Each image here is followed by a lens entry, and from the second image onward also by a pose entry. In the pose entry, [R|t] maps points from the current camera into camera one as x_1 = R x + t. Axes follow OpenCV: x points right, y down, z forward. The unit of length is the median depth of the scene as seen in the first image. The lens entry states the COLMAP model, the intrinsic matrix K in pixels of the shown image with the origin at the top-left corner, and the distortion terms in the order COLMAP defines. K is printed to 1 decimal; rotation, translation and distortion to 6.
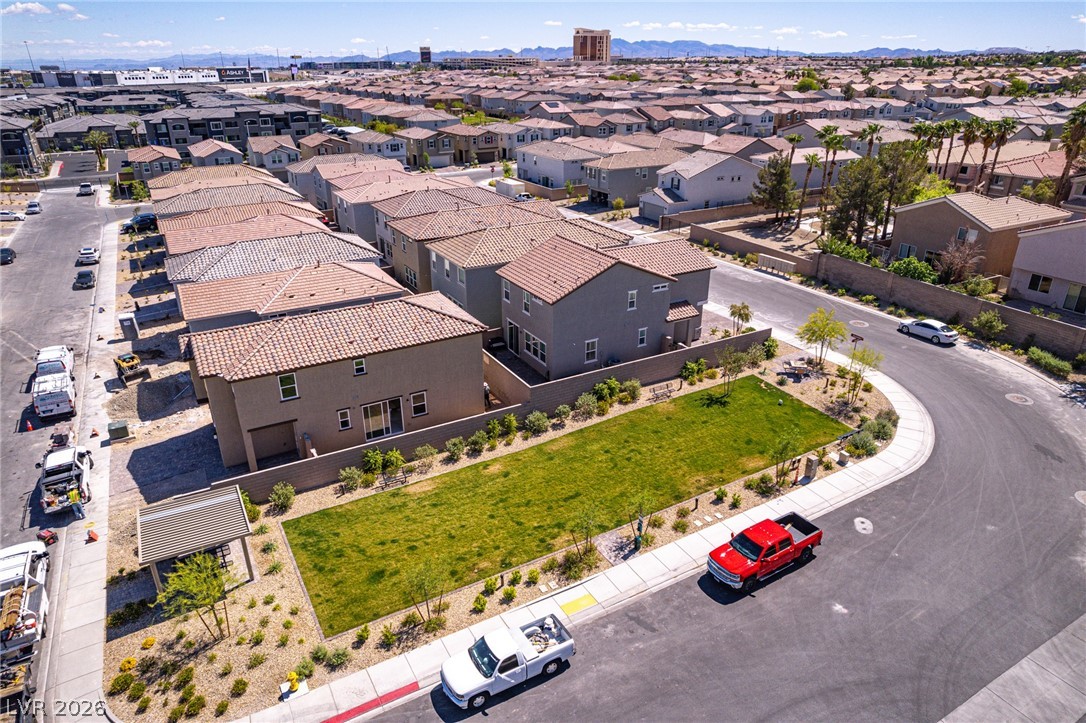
lens RADIAL K [[691.9, 0, 543.0], [0, 691.9, 361.5], [0, 0, 1]] dist [-0.085993, 0.071472]
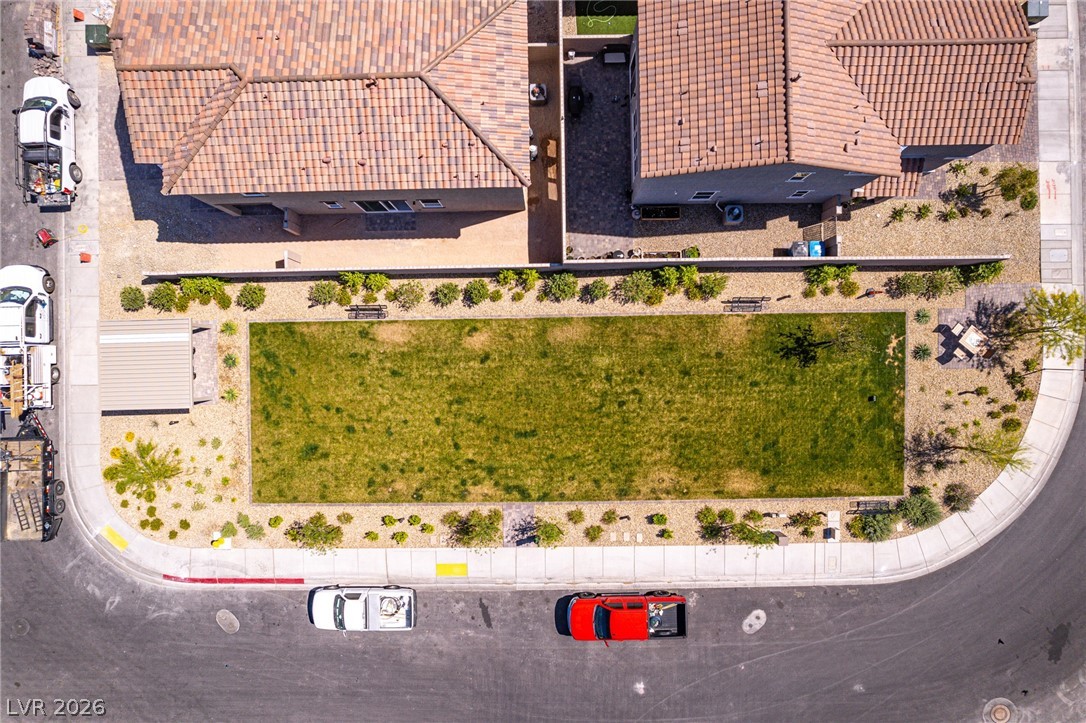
lens RADIAL K [[691.9, 0, 543.0], [0, 691.9, 361.5], [0, 0, 1]] dist [-0.085993, 0.071472]
pose [[0.877035, 0.480407, -0.004297, 0.021061], [-0.191350, 0.357507, 0.914097, -0.774843], [0.440675, -0.800873, 0.405472, 0.790143]]
